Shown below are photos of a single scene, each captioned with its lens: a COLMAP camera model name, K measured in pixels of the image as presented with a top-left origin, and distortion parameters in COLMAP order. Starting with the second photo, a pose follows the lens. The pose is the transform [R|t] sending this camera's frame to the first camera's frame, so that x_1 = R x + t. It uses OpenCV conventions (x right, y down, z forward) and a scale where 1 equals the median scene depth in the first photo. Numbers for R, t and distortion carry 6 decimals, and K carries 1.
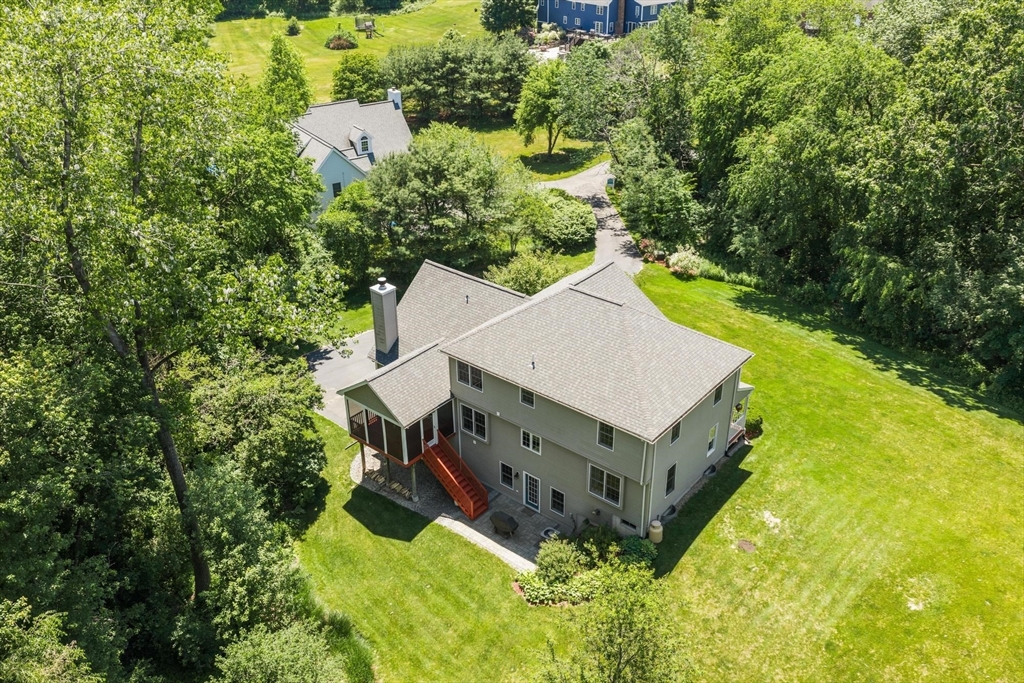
lens RADIAL K [[864.7, 0, 512.0], [0, 864.7, 341.5], [0, 0, 1]] dist [0.001016, -0.003021]
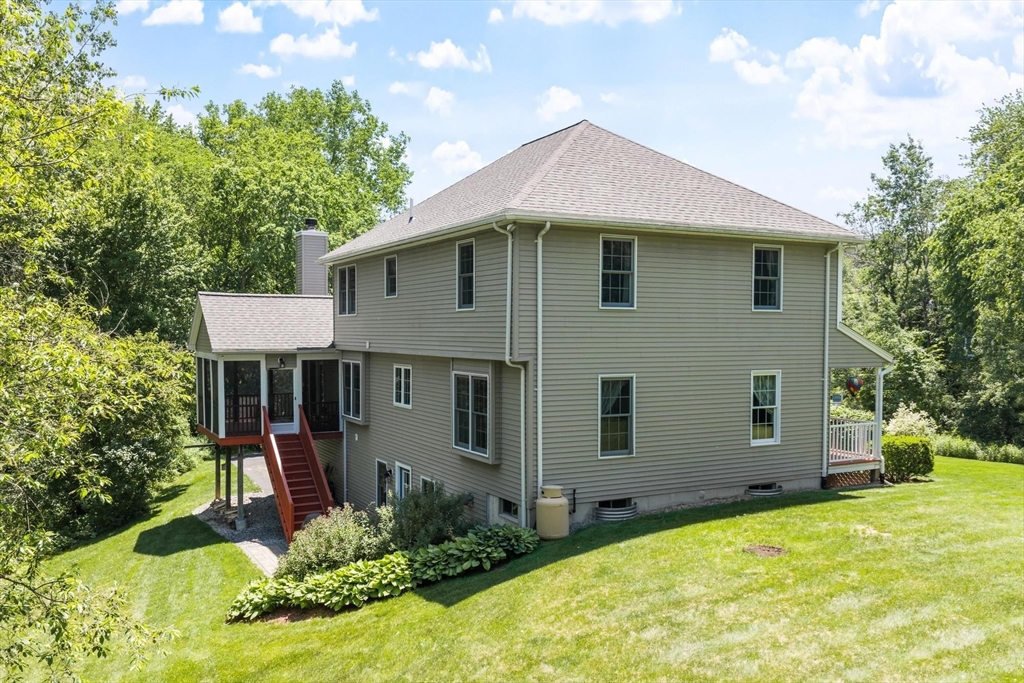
lens RADIAL K [[864.7, 0, 512.0], [0, 864.7, 341.5], [0, 0, 1]] dist [0.001016, -0.003021]
pose [[0.929446, 0.008093, -0.368869, 0.271042], [-0.174695, 0.890244, -0.420650, 0.293093], [0.324979, 0.455411, 0.828848, 0.555430]]
